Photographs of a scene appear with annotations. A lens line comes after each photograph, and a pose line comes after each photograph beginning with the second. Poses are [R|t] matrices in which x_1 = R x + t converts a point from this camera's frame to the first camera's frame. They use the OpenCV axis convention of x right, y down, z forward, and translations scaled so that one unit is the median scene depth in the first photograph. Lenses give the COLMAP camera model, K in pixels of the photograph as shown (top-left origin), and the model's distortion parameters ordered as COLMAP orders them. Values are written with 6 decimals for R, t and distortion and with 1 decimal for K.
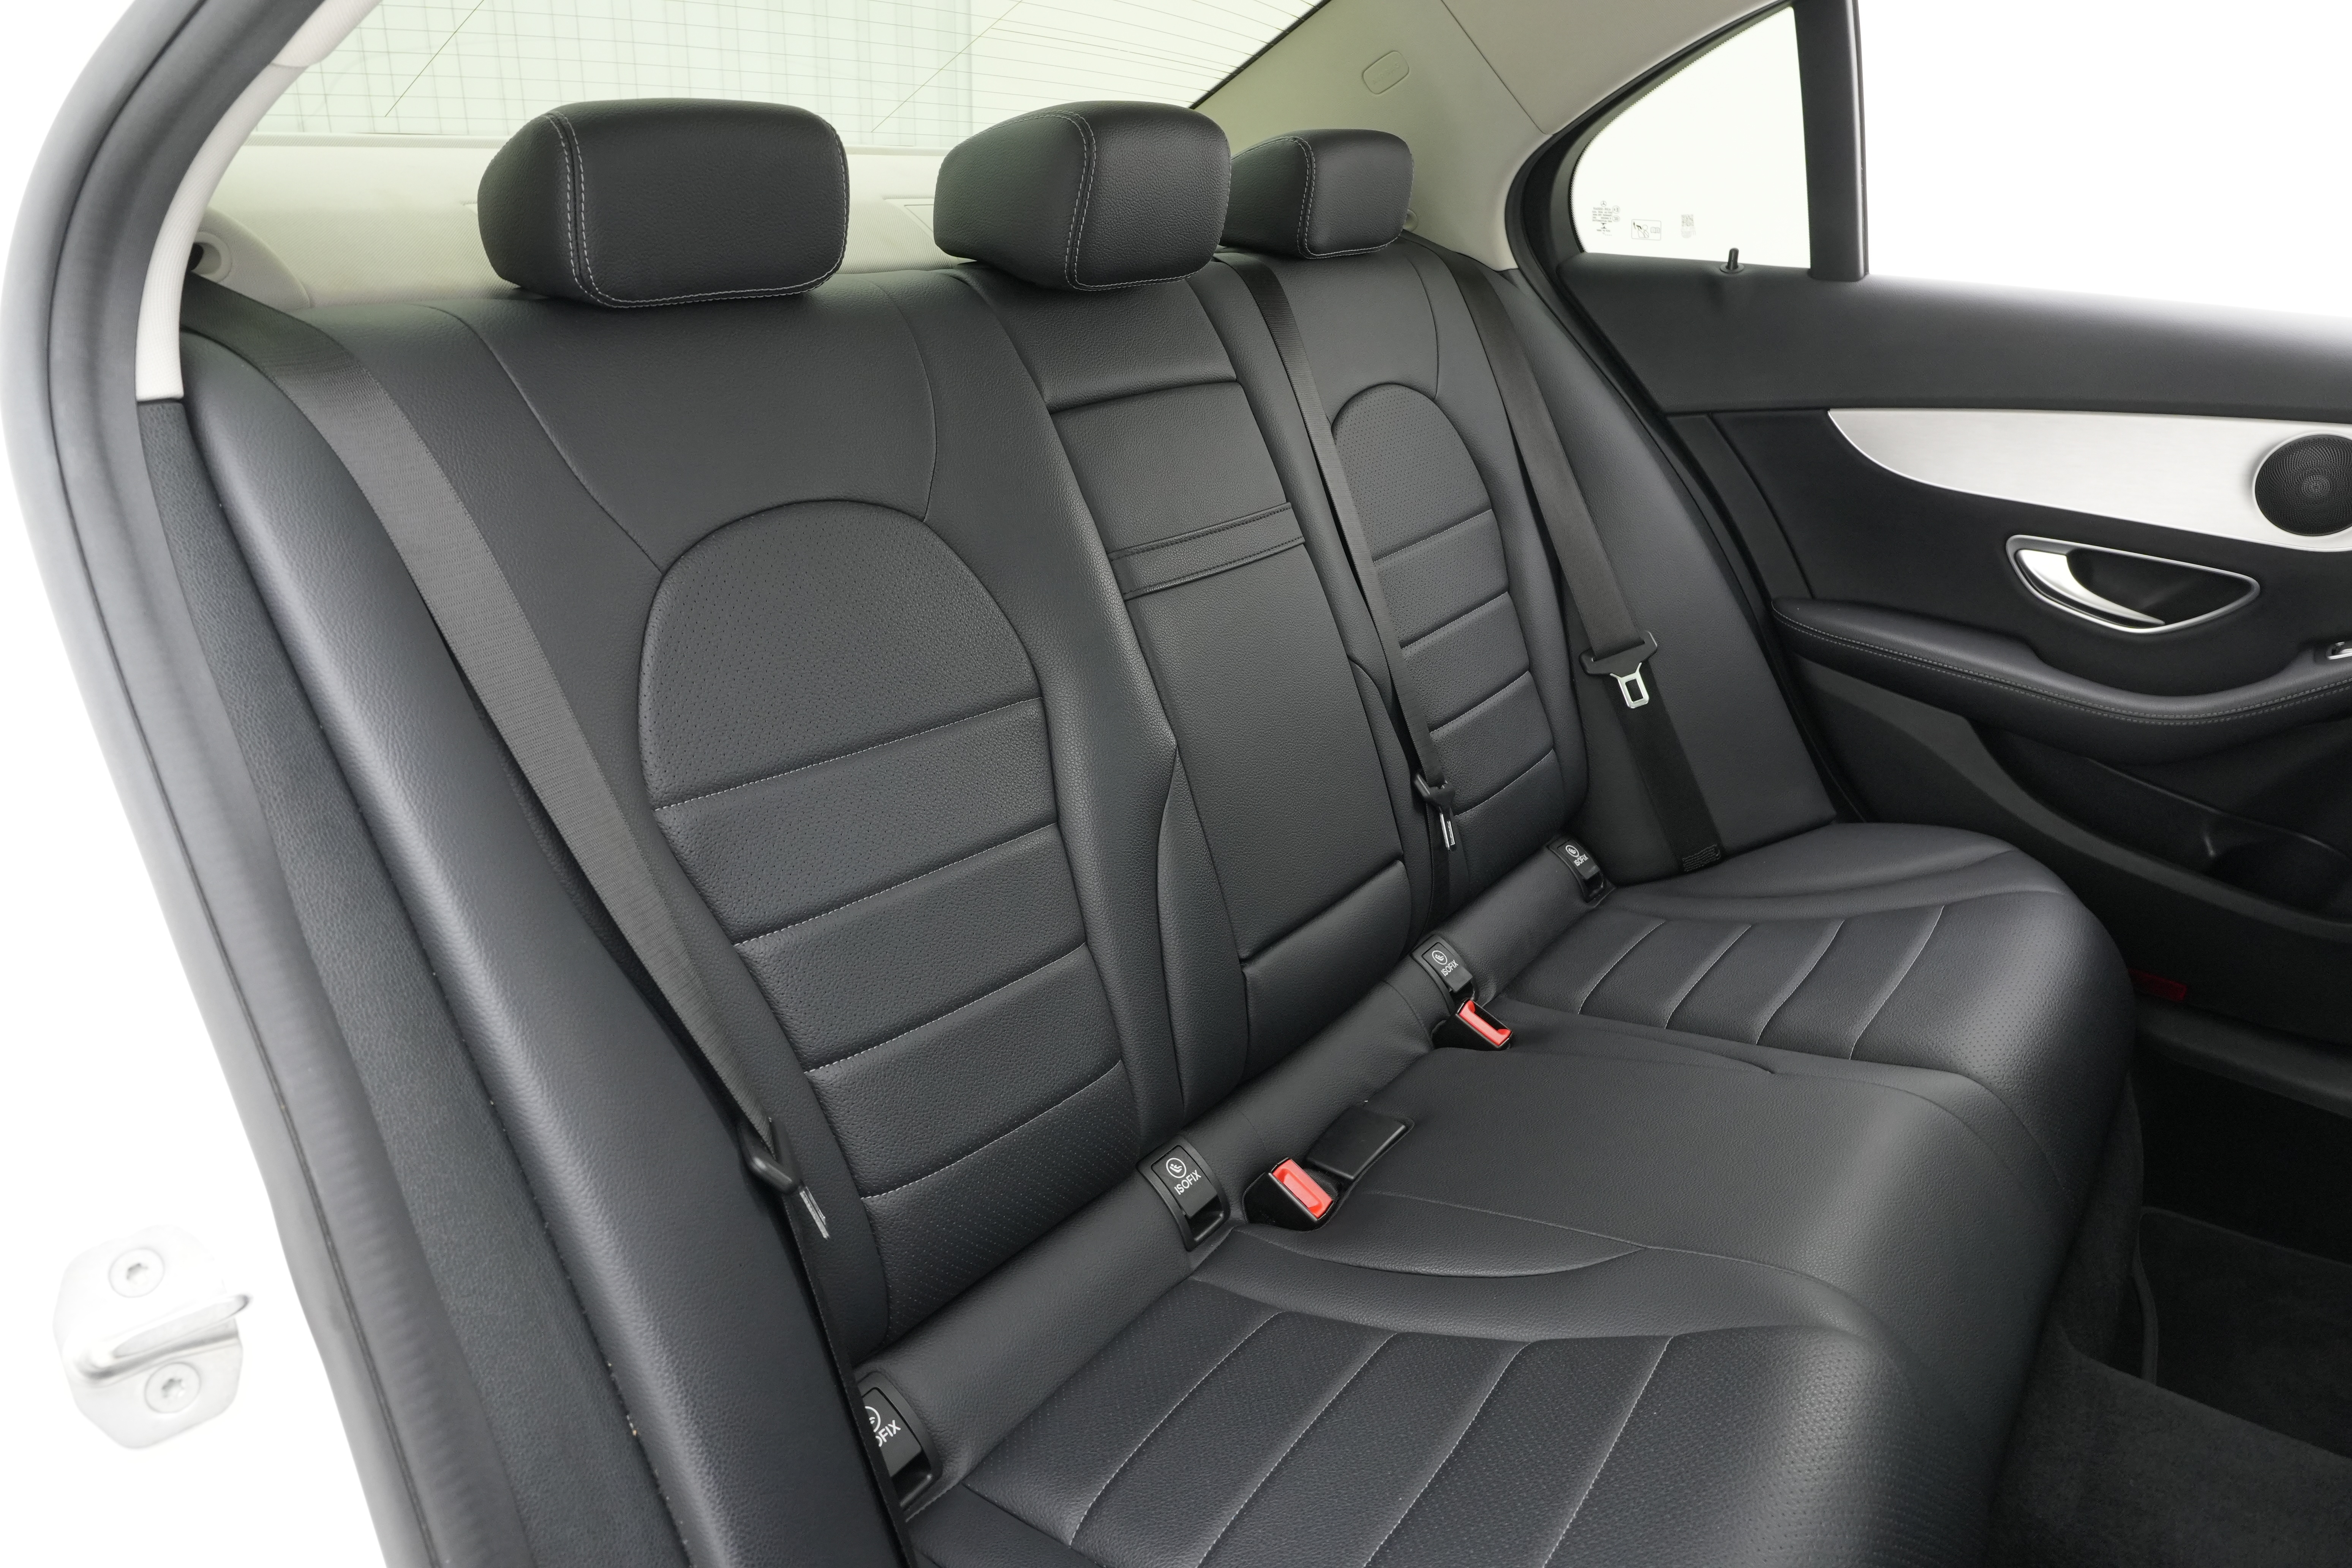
lens RADIAL K [[1576.9, 0, 1186.5], [0, 1576.9, 780.4], [0, 0, 1]] dist [0.007133, -0.002703]
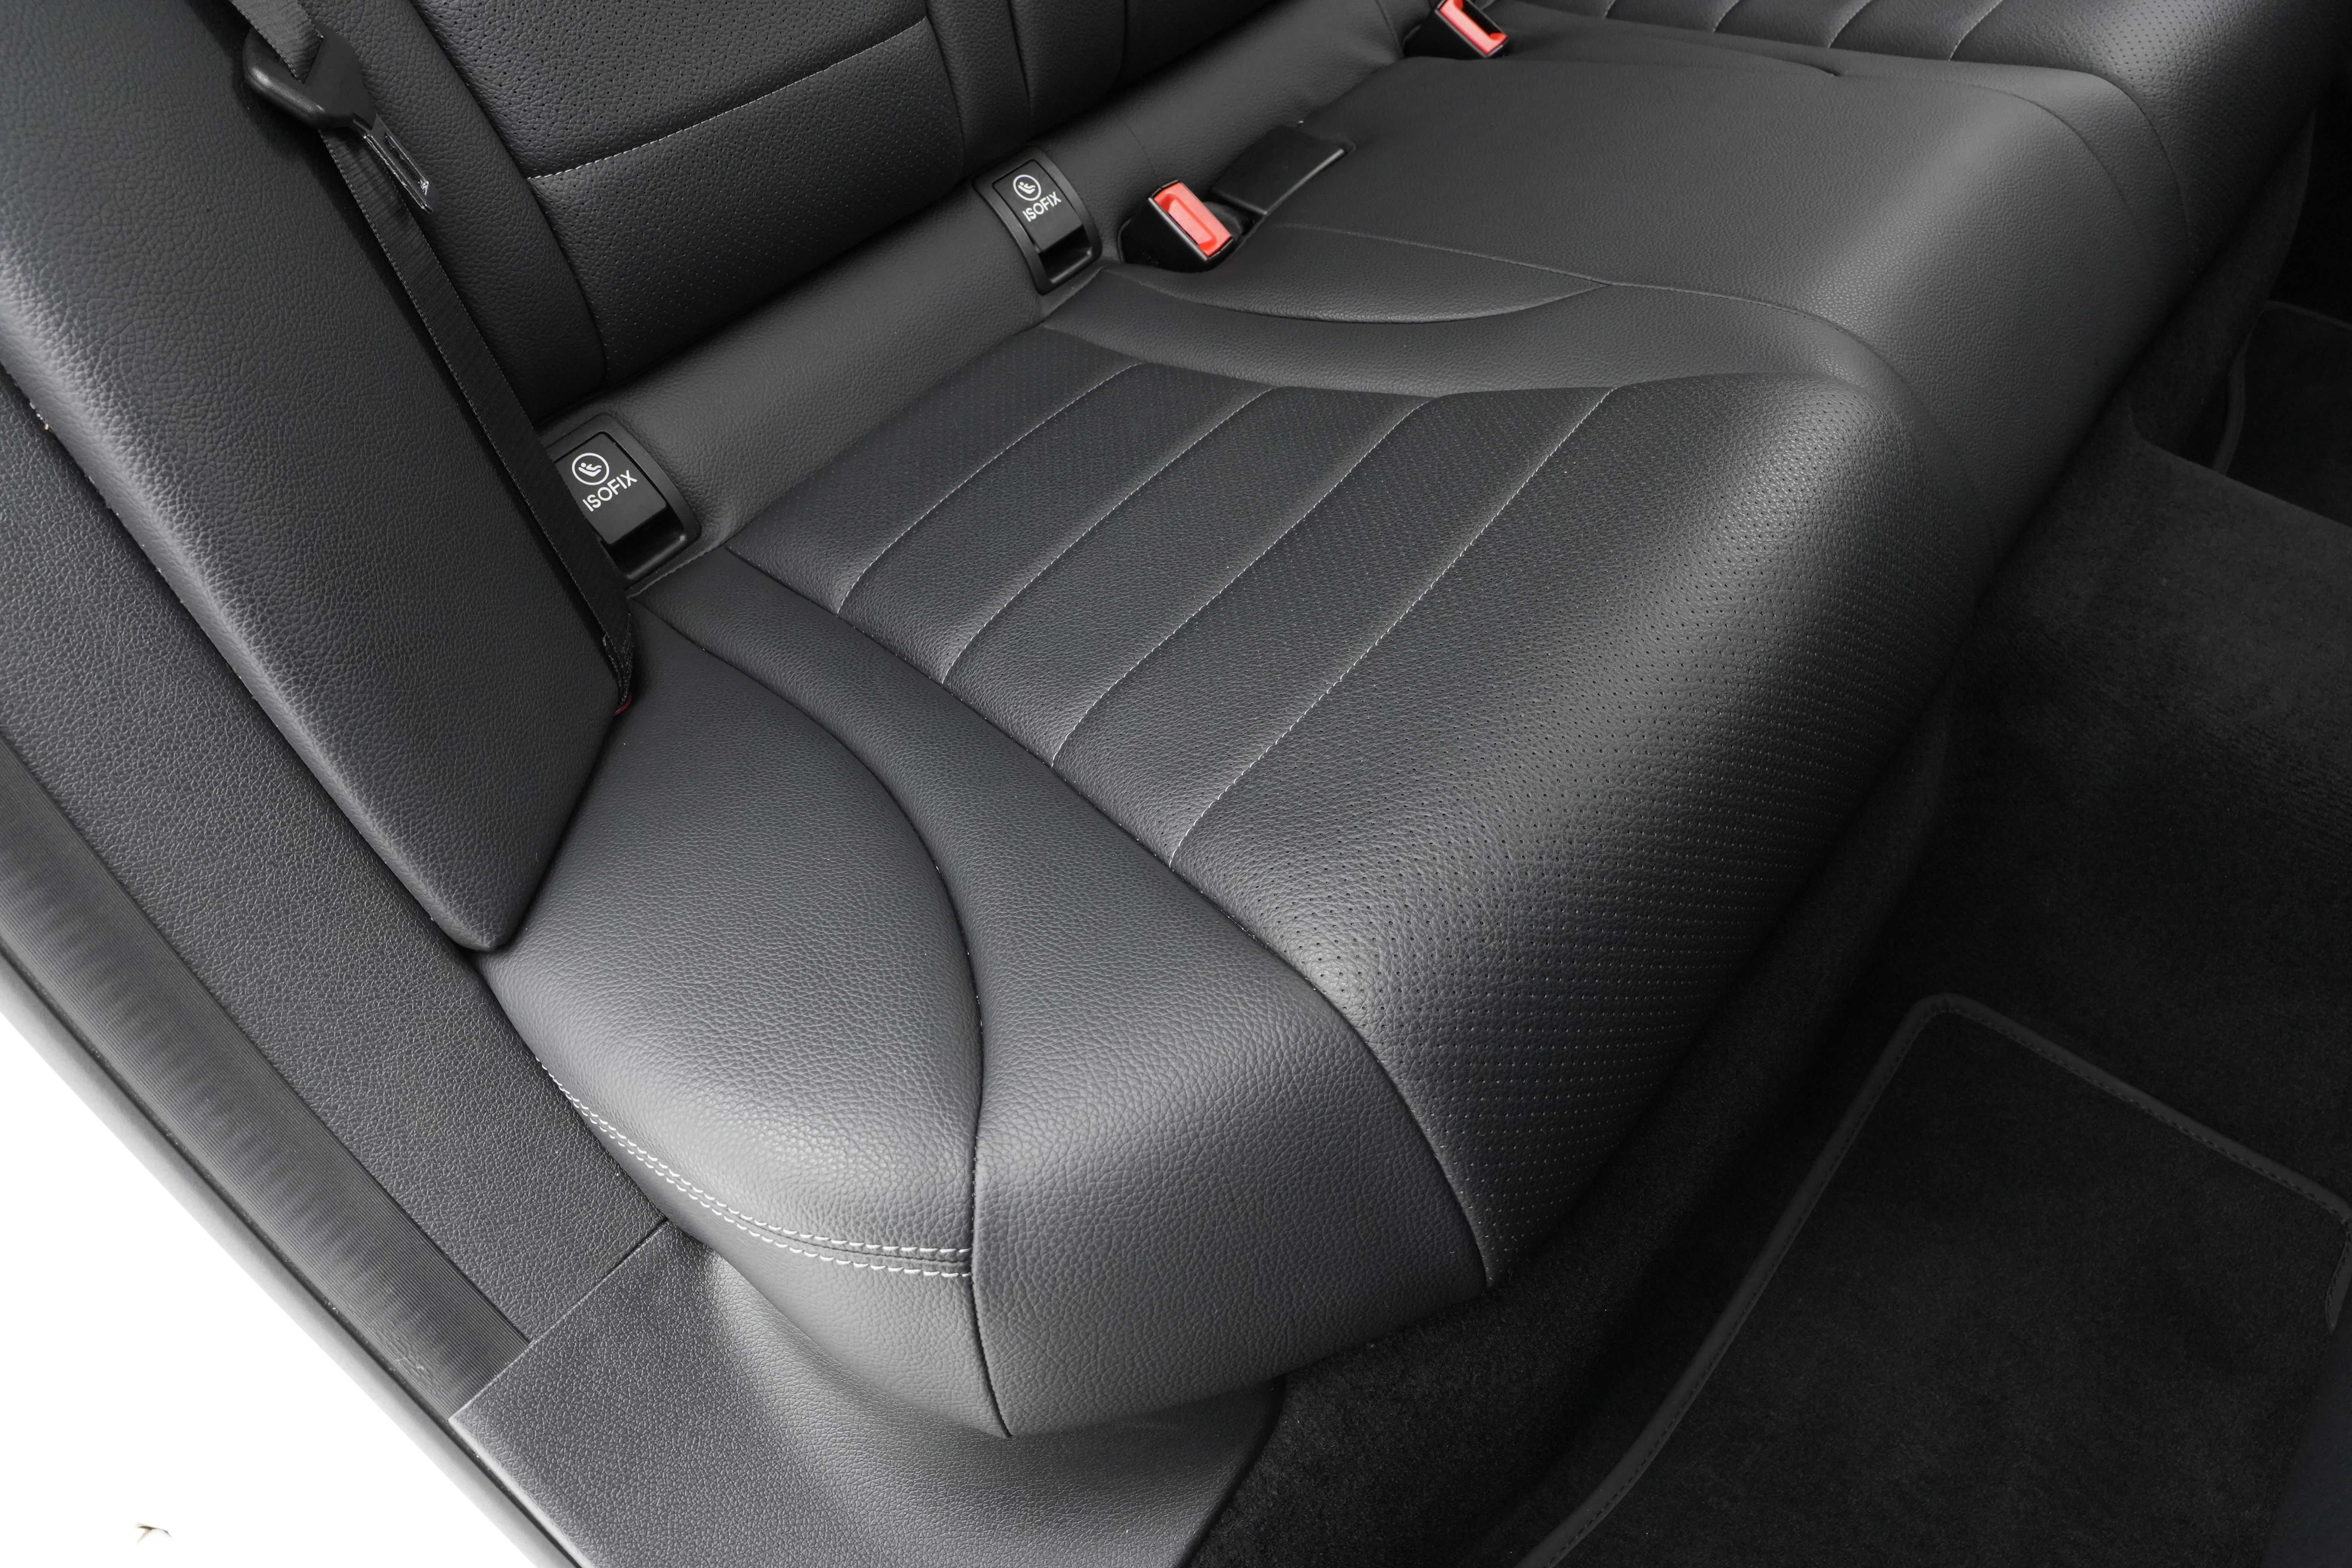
lens RADIAL K [[1576.9, 0, 1169.8], [0, 1576.9, 776.1], [0, 0, 1]] dist [0.007133, -0.002703]
pose [[0.998707, 0.027168, -0.042960, 0.109108], [-0.002066, 0.866171, 0.499743, 0.112132], [0.050788, -0.499008, 0.865108, 0.193973]]
